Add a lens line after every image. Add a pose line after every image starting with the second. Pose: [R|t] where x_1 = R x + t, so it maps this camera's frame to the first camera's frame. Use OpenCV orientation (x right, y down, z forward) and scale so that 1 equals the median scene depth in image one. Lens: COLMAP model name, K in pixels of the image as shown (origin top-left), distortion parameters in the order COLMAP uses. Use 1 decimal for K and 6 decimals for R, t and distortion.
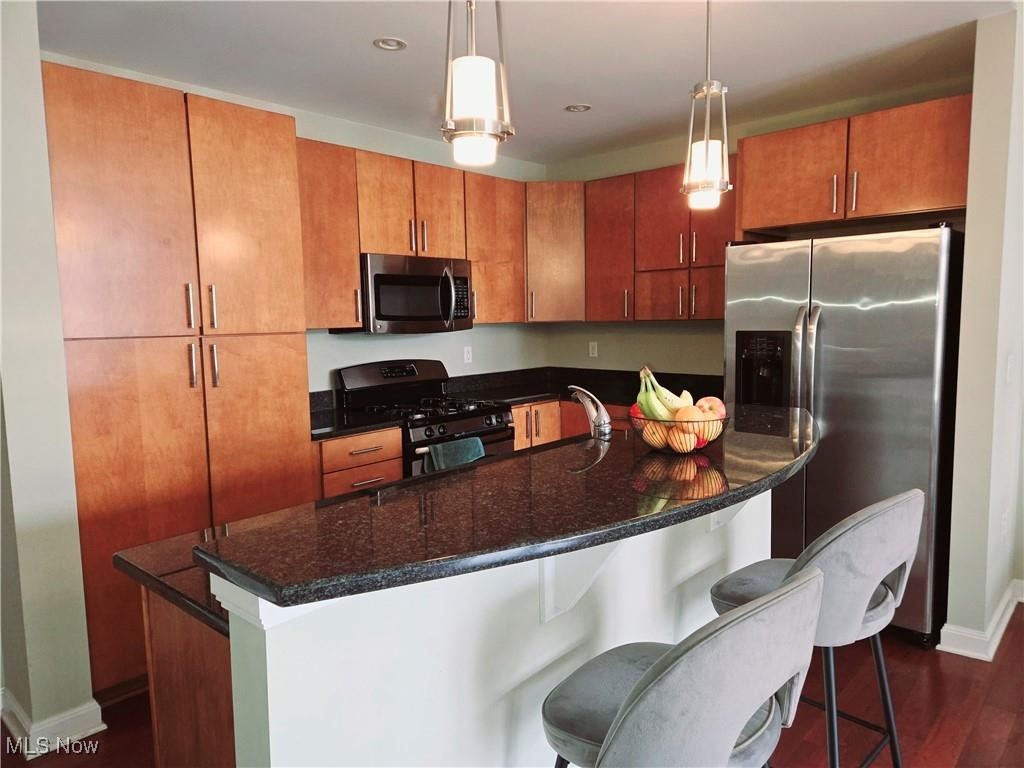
lens RADIAL K [[680.4, 0, 510.6], [0, 680.4, 384.2], [0, 0, 1]] dist [0.082823, -0.065467]
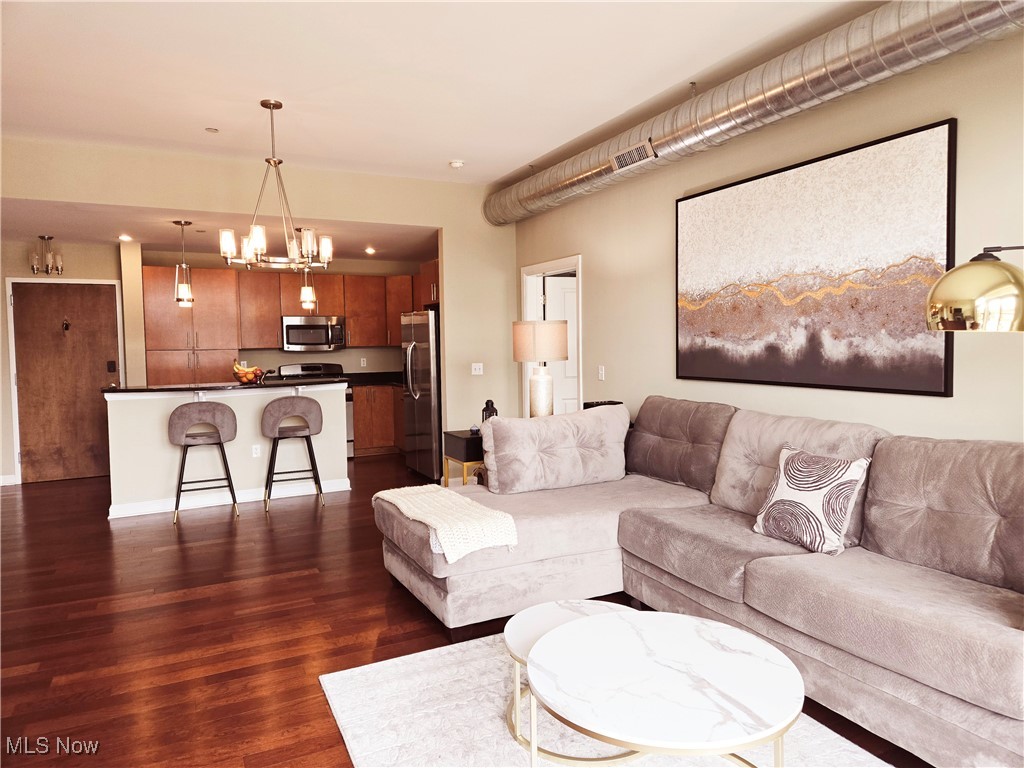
lens RADIAL K [[680.4, 0, 517.5], [0, 680.4, 376.3], [0, 0, 1]] dist [0.082823, -0.065467]
pose [[0.937551, 0.025762, -0.346892, 1.218081], [-0.040874, 0.998504, -0.036318, 0.057134], [0.345437, 0.048229, 0.937202, -0.803015]]
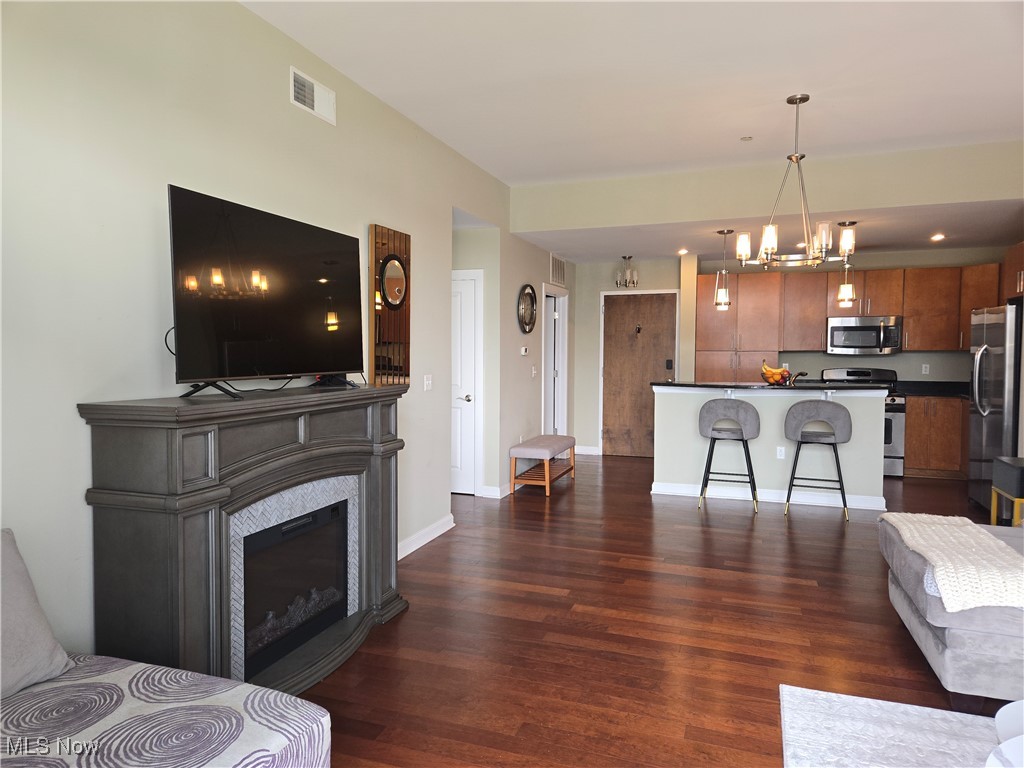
lens RADIAL K [[680.4, 0, 505.2], [0, 680.4, 379.4], [0, 0, 1]] dist [0.082823, -0.065467]
pose [[0.395303, 0.062758, -0.916404, 1.297536], [-0.104862, 0.994224, 0.022854, 0.059340], [0.912546, 0.087062, 0.399601, -0.739669]]
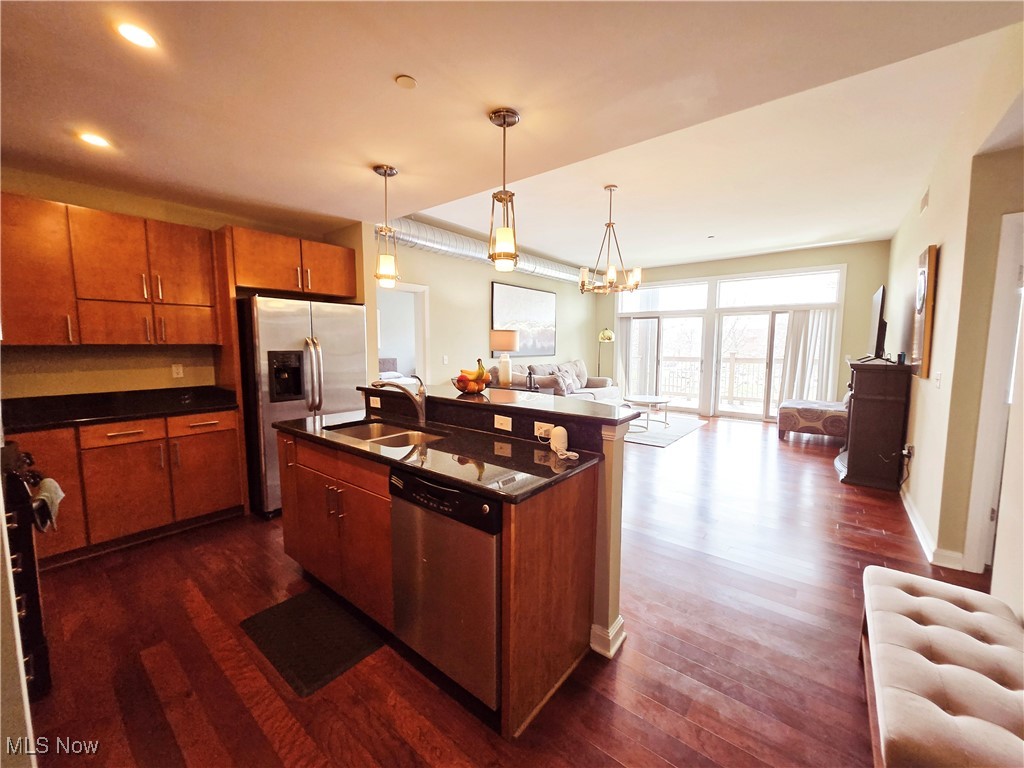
lens RADIAL K [[406.4, 0, 515.4], [0, 406.4, 380.2], [0, 0, 1]] dist [-0.003449, -0.000719]
pose [[-0.088241, -0.073199, 0.993406, -0.500156], [0.096210, 0.992007, 0.081642, -0.025984], [-0.991442, 0.102780, -0.080493, 0.398641]]
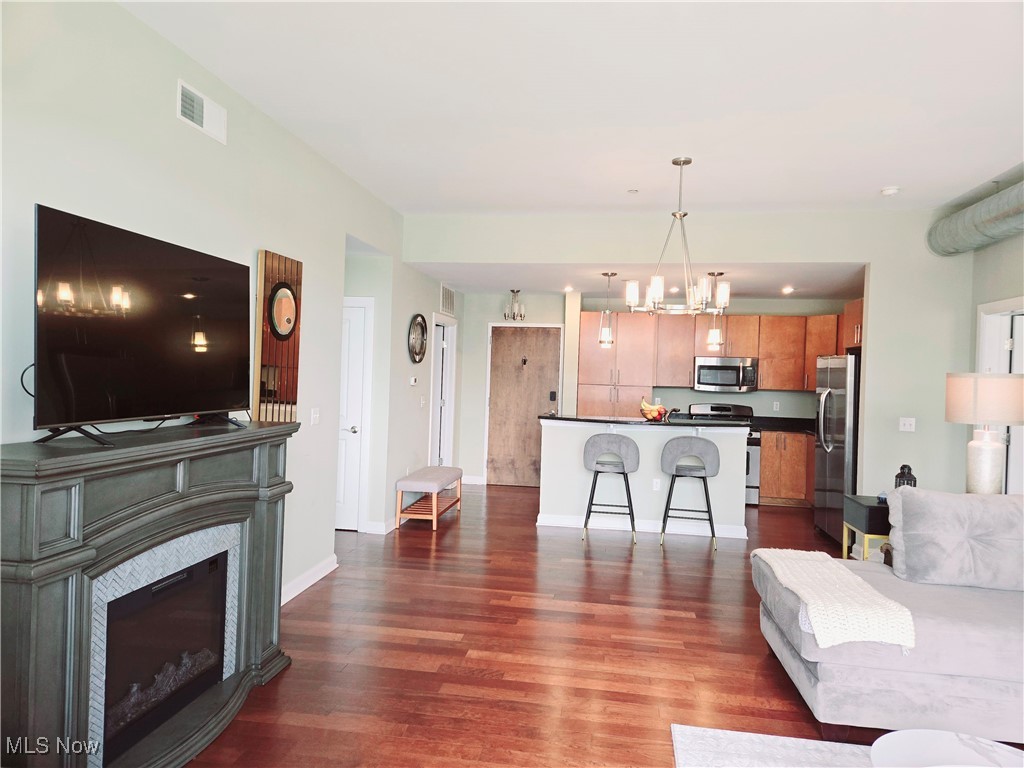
lens RADIAL K [[680.4, 0, 514.6], [0, 680.4, 377.2], [0, 0, 1]] dist [0.082823, -0.065467]
pose [[0.564400, 0.043485, -0.824355, 1.271416], [-0.126775, 0.991331, -0.034504, 0.038241], [0.815709, 0.123981, 0.565021, -0.767921]]
